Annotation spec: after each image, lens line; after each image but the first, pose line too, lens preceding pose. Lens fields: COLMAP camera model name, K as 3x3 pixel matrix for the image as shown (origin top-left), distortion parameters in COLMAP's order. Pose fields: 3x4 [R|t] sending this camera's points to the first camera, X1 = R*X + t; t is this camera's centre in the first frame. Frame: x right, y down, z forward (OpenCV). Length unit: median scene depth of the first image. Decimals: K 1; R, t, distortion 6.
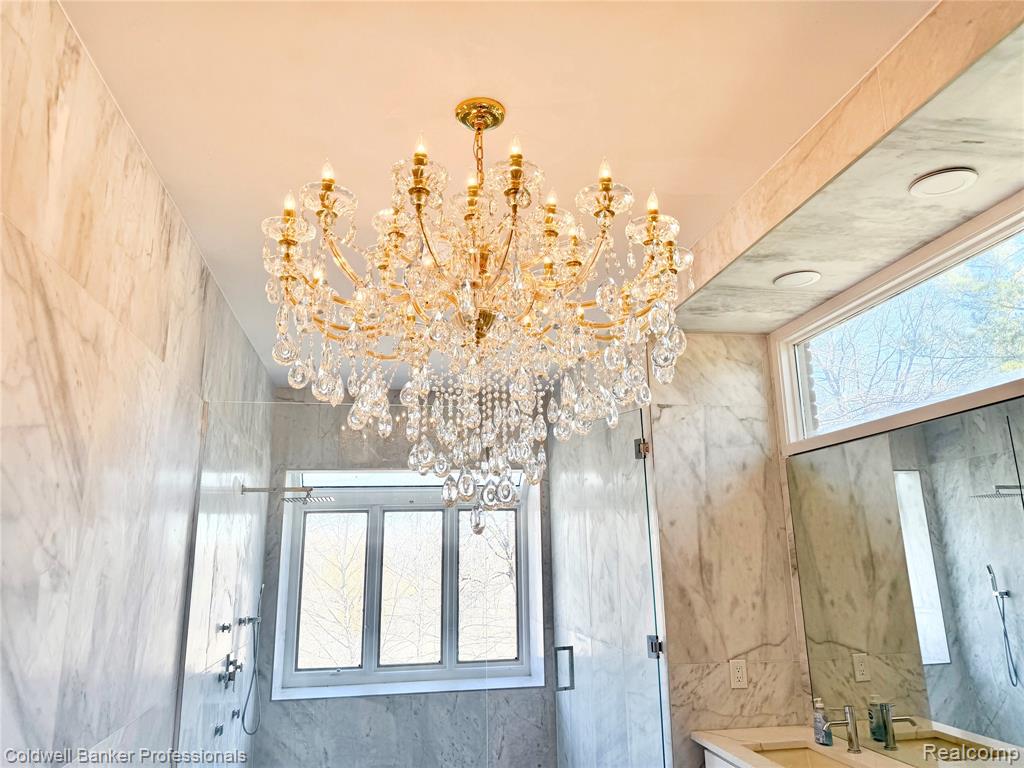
lens RADIAL K [[718.1, 0, 516.2], [0, 718.1, 384.9], [0, 0, 1]] dist [0.045000, -0.053732]
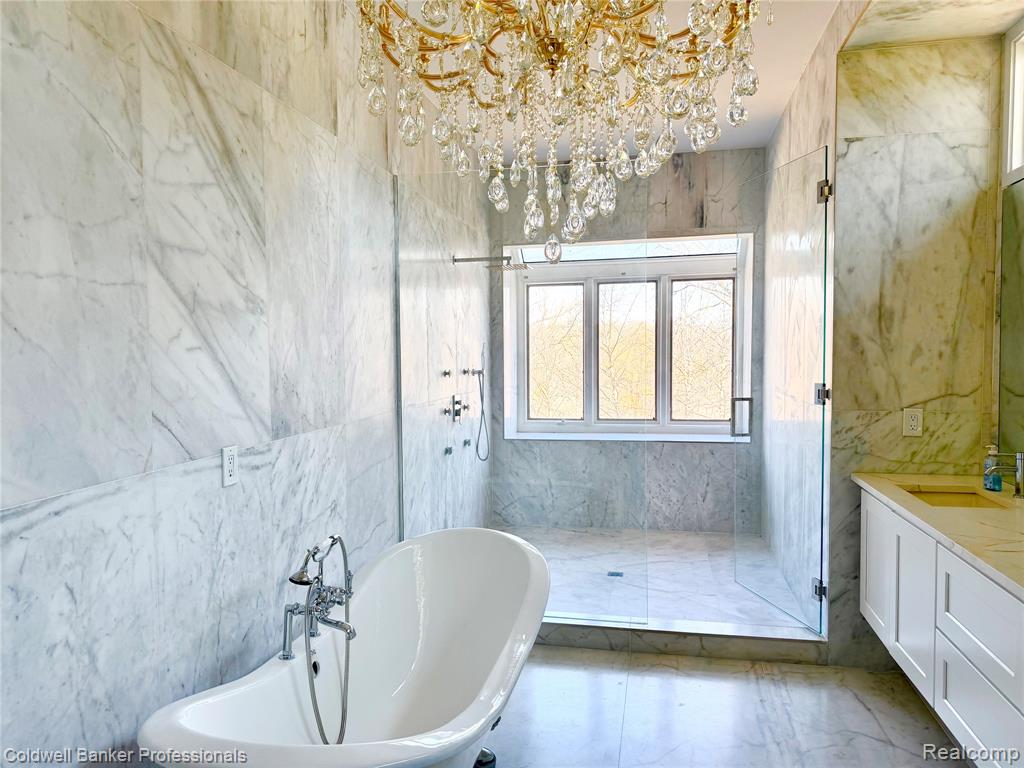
lens RADIAL K [[718.1, 0, 516.2], [0, 718.1, 384.9], [0, 0, 1]] dist [0.045000, -0.053732]
pose [[0.930429, 0.023197, -0.365737, 0.161820], [0.082442, 0.959165, 0.270566, 0.045779], [0.357078, -0.281894, 0.890523, -0.031036]]
